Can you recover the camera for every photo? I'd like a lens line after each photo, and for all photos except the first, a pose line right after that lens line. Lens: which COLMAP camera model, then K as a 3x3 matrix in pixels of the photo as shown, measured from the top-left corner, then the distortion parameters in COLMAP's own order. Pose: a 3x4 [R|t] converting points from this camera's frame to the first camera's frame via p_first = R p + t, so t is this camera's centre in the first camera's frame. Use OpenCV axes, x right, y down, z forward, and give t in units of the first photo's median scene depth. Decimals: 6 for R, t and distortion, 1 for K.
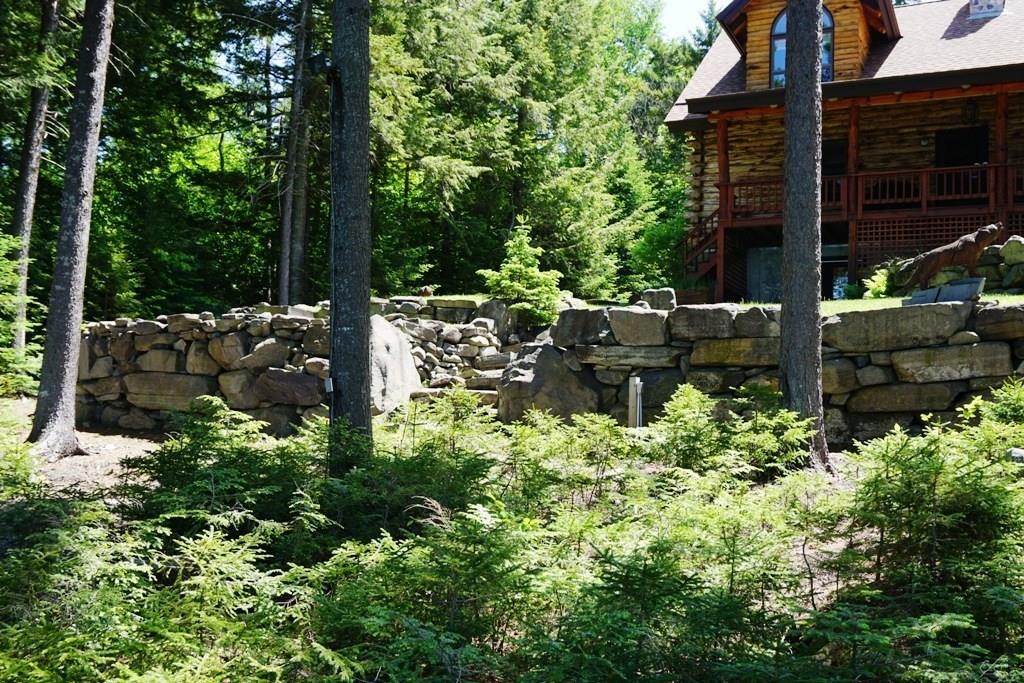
lens RADIAL K [[1017.7, 0, 512.0], [0, 1017.7, 341.5], [0, 0, 1]] dist [-0.005448, 0.019641]
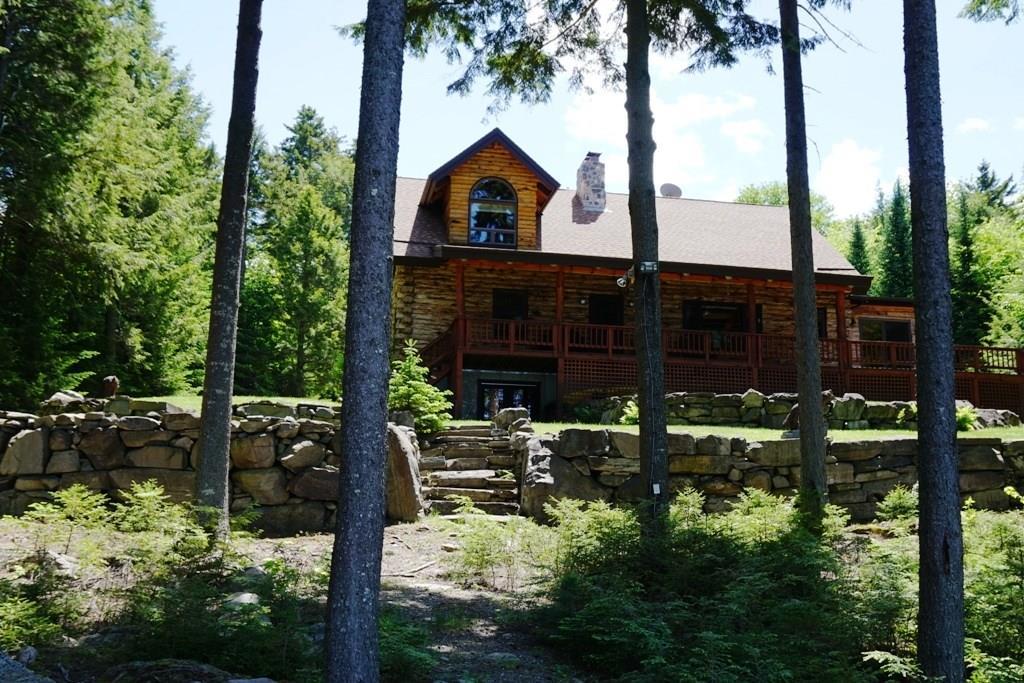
lens RADIAL K [[1017.7, 0, 512.0], [0, 1017.7, 341.5], [0, 0, 1]] dist [-0.005448, 0.019641]
pose [[0.812123, 0.088646, 0.576714, -0.663159], [-0.036043, 0.994126, -0.102051, -0.005211], [-0.582372, 0.062091, 0.810547, -0.040023]]
